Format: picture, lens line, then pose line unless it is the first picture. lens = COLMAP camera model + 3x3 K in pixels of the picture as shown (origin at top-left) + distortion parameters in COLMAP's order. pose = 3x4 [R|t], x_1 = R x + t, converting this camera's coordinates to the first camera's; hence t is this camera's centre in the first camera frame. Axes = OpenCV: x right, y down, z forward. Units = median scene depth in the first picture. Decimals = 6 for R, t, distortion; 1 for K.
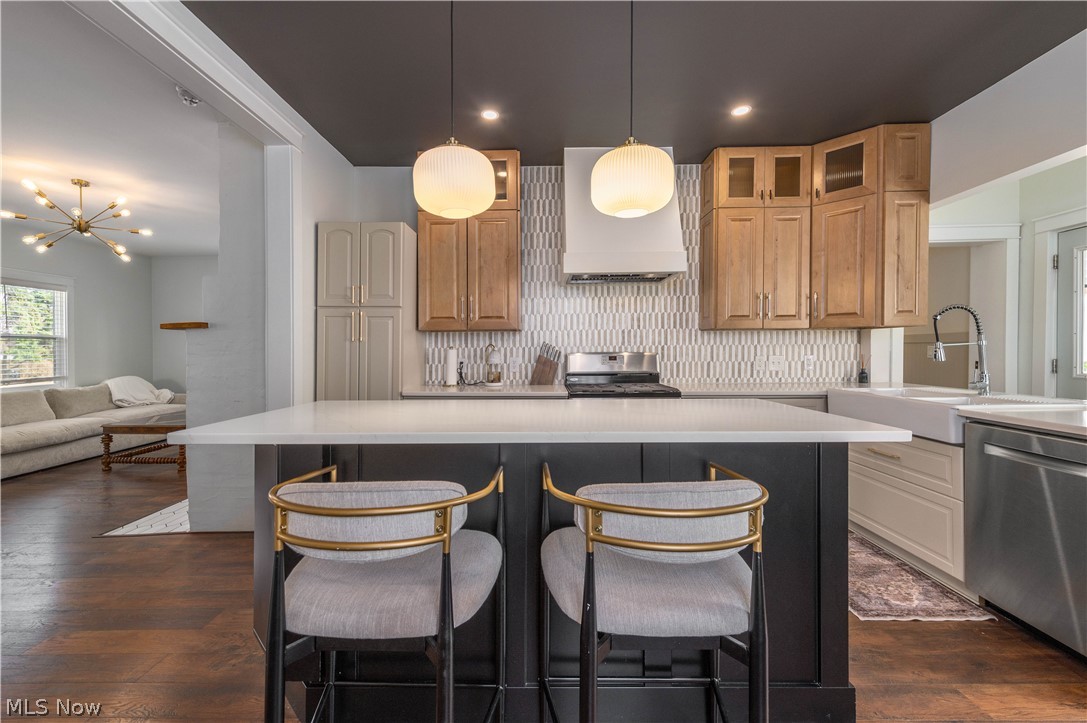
lens RADIAL K [[430.0, 0, 541.3], [0, 430.0, 357.5], [0, 0, 1]] dist [0.011587, -0.000699]
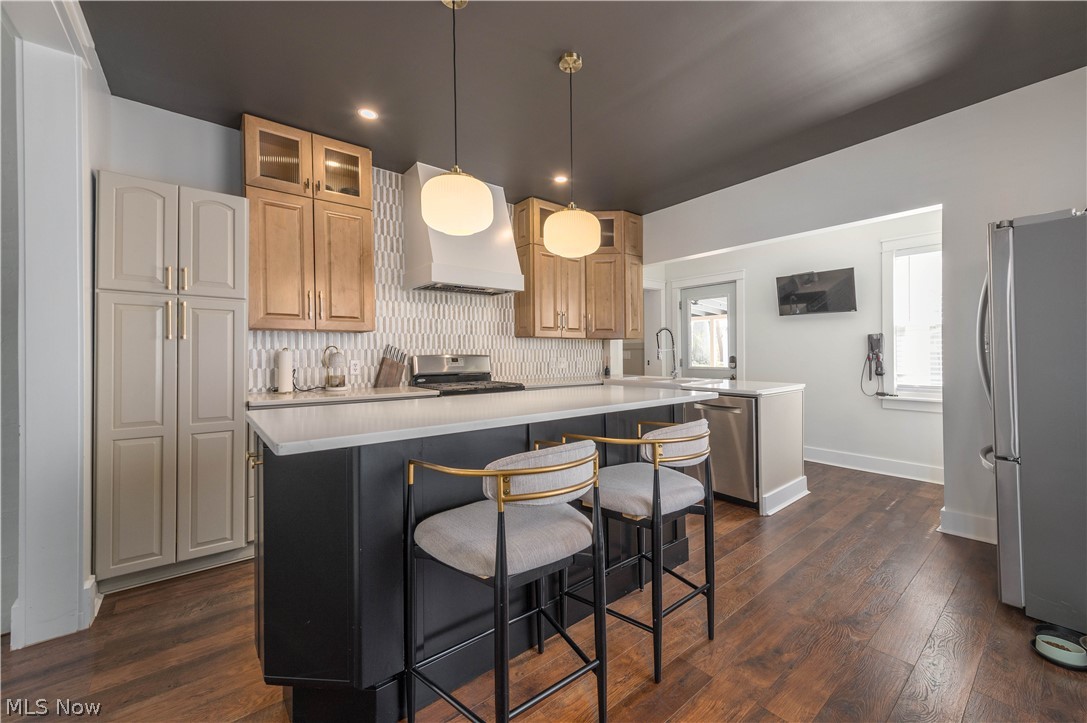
lens RADIAL K [[430.0, 0, 543.3], [0, 430.0, 356.2], [0, 0, 1]] dist [0.011587, -0.000699]
pose [[0.766333, -0.000611, 0.642443, -0.369532], [0.007736, 0.999936, -0.008277, 0.002878], [-0.642396, 0.011313, 0.766289, -0.005948]]
